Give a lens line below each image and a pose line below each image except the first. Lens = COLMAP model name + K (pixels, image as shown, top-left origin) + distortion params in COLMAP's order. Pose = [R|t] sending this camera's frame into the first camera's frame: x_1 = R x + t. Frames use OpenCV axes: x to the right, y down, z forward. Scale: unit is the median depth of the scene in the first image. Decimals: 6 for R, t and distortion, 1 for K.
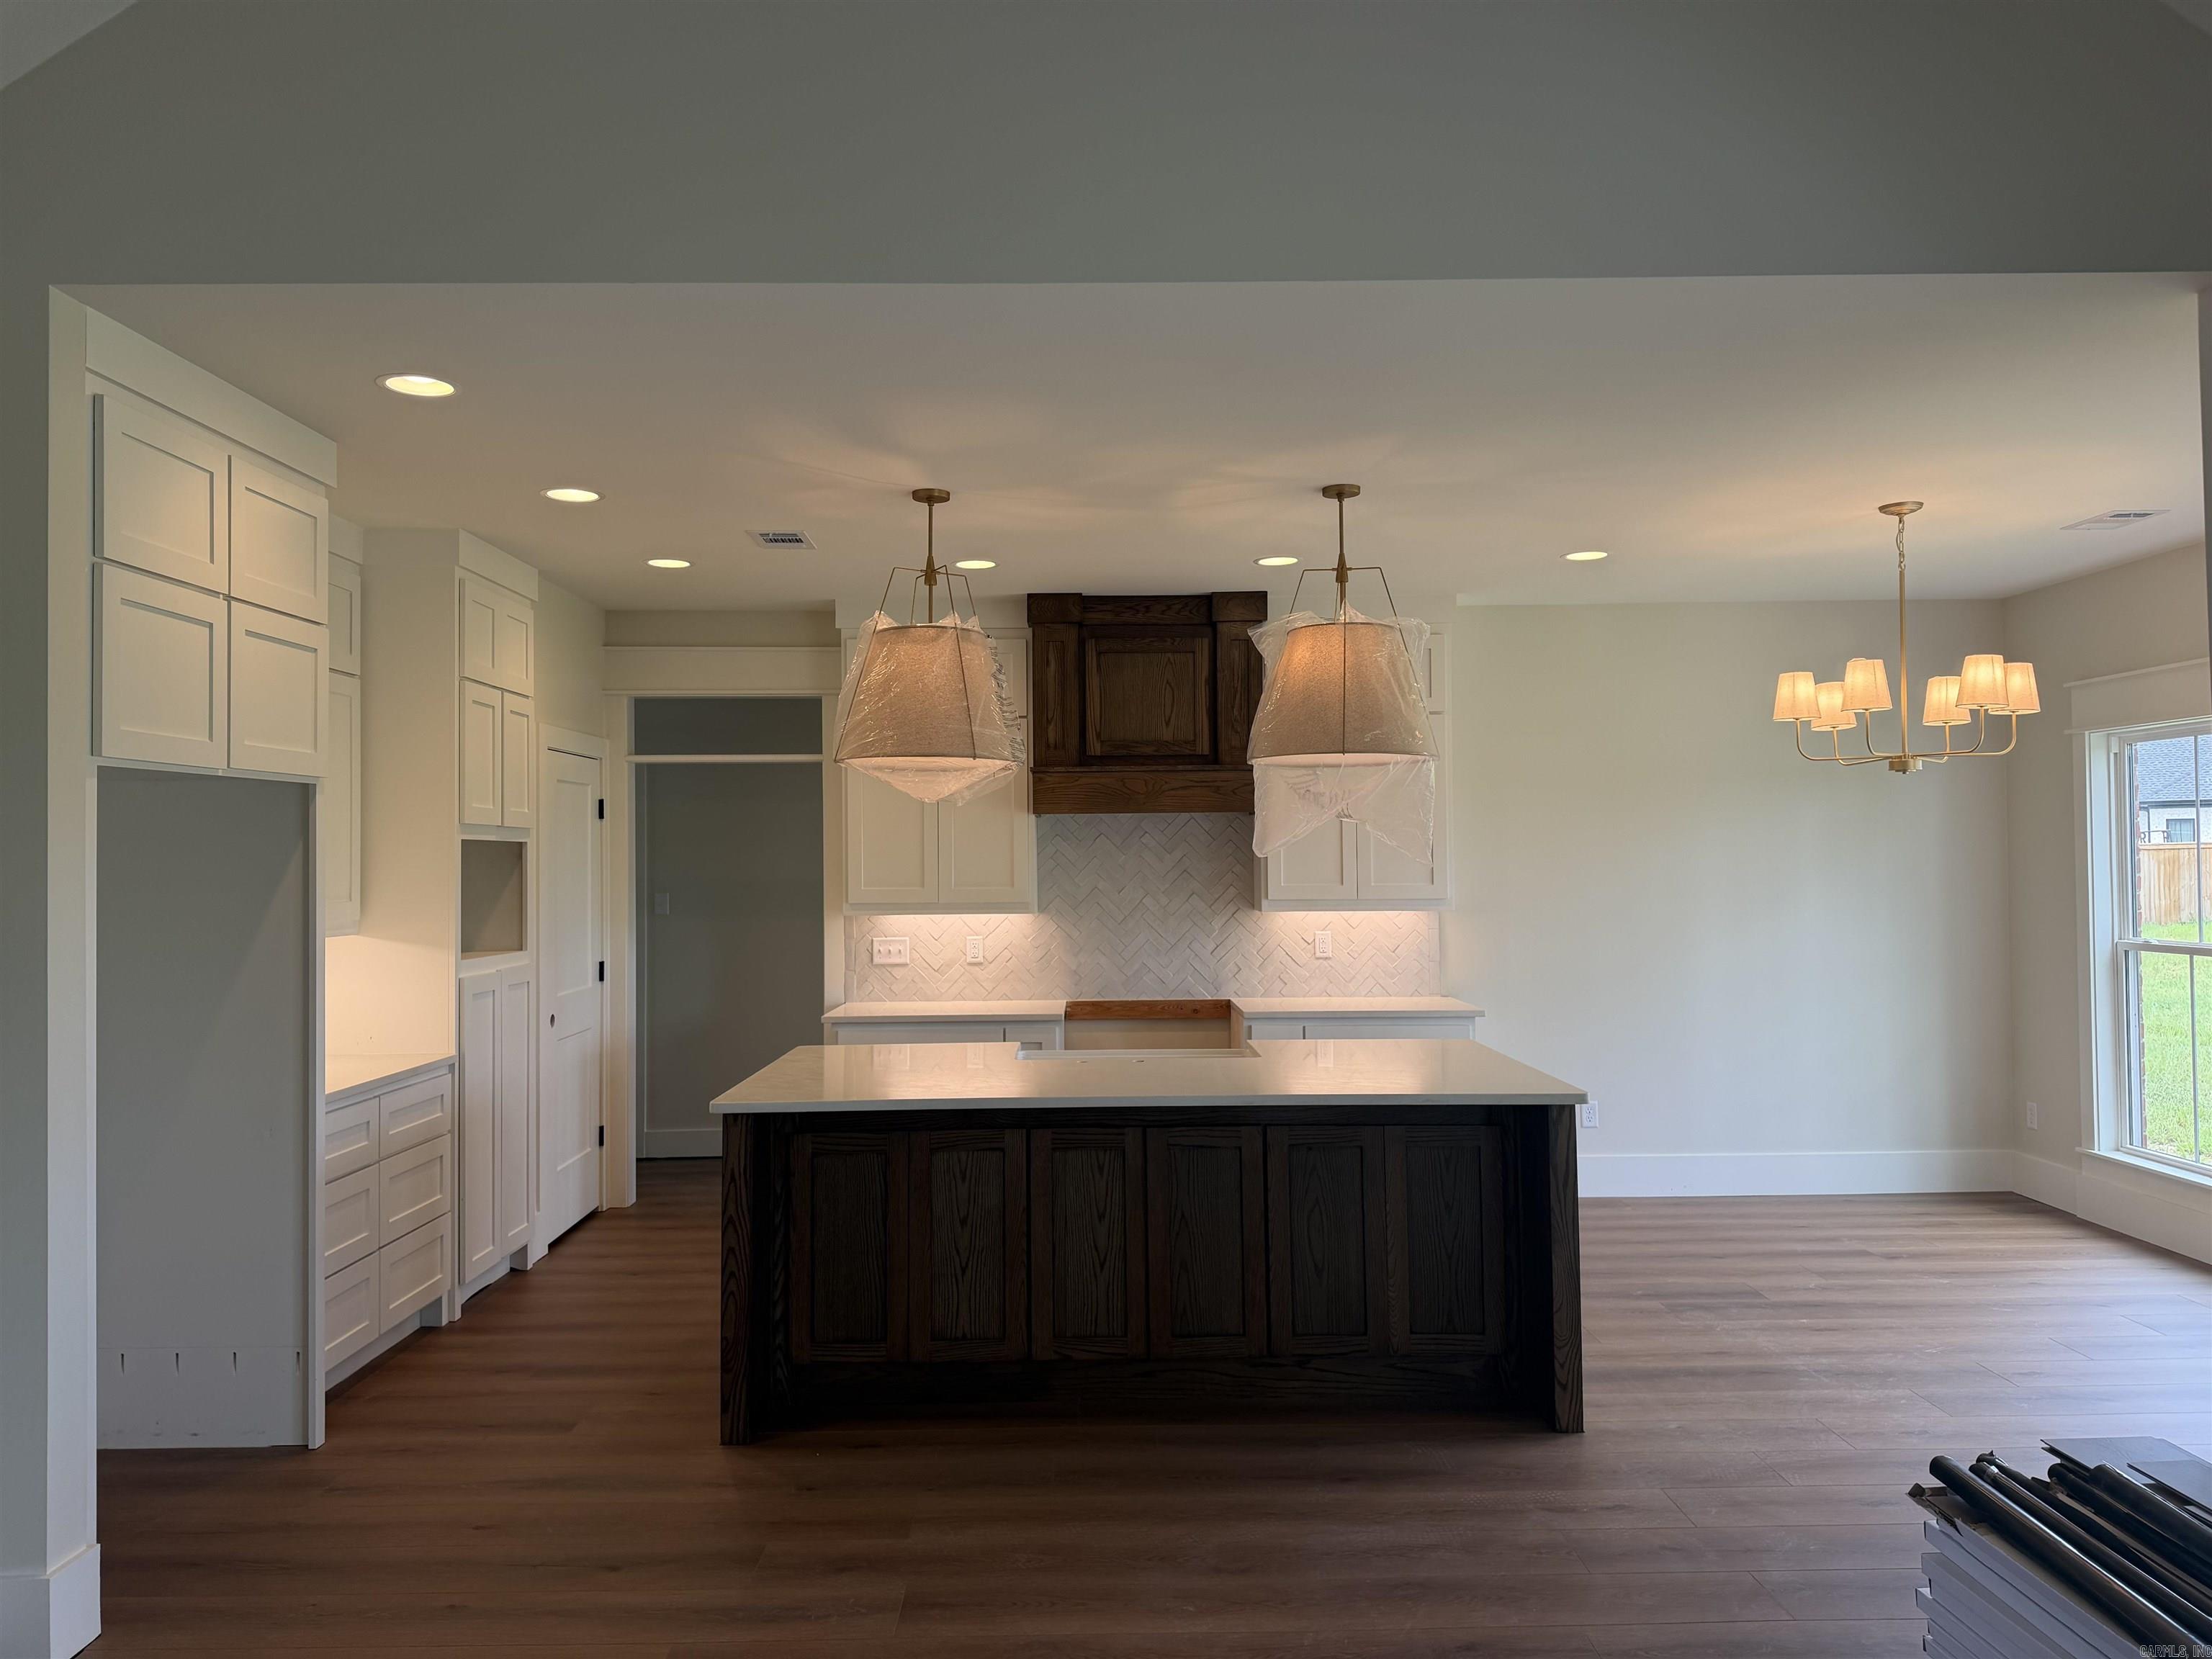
lens RADIAL K [[1532.2, 0, 1106.0], [0, 1532.2, 829.5], [0, 0, 1]] dist [0.161417, -0.238503]
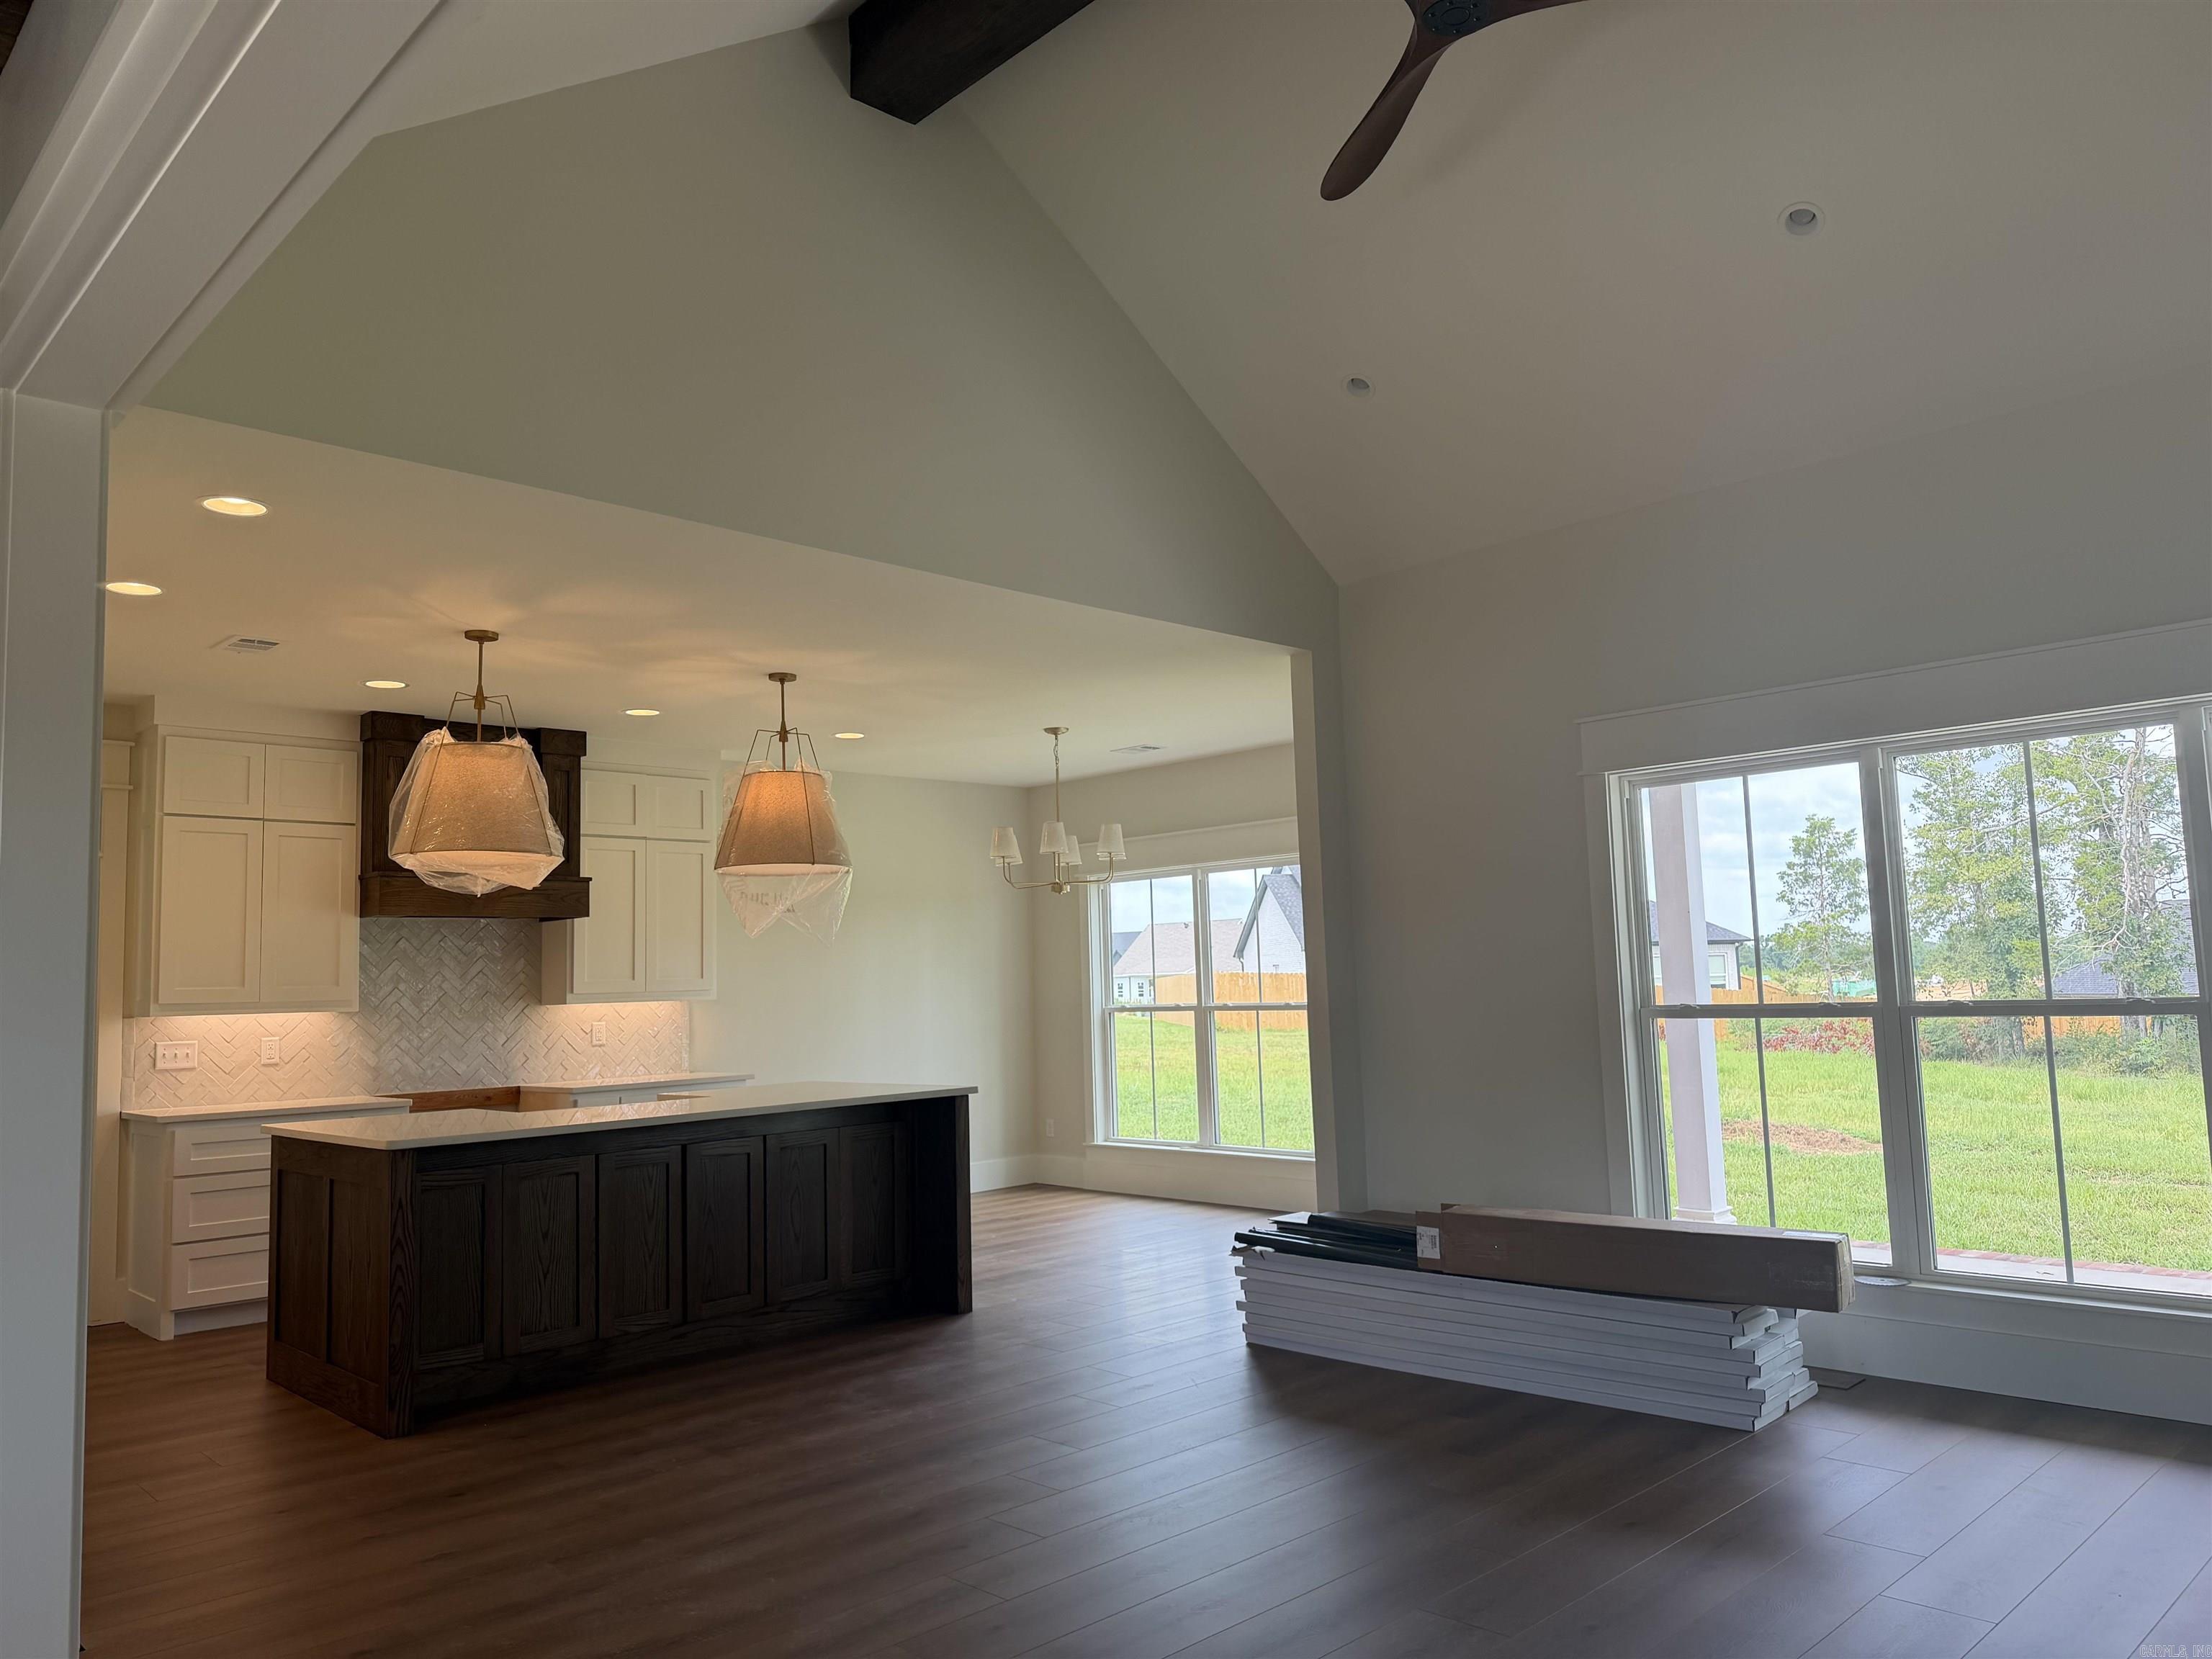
lens RADIAL K [[1532.2, 0, 1106.0], [0, 1532.2, 829.5], [0, 0, 1]] dist [0.161417, -0.238503]
pose [[0.729947, 0.057915, 0.681046, -0.427645], [0.008750, 0.995530, -0.094036, 0.038251], [-0.683448, 0.074601, 0.726177, -0.147048]]
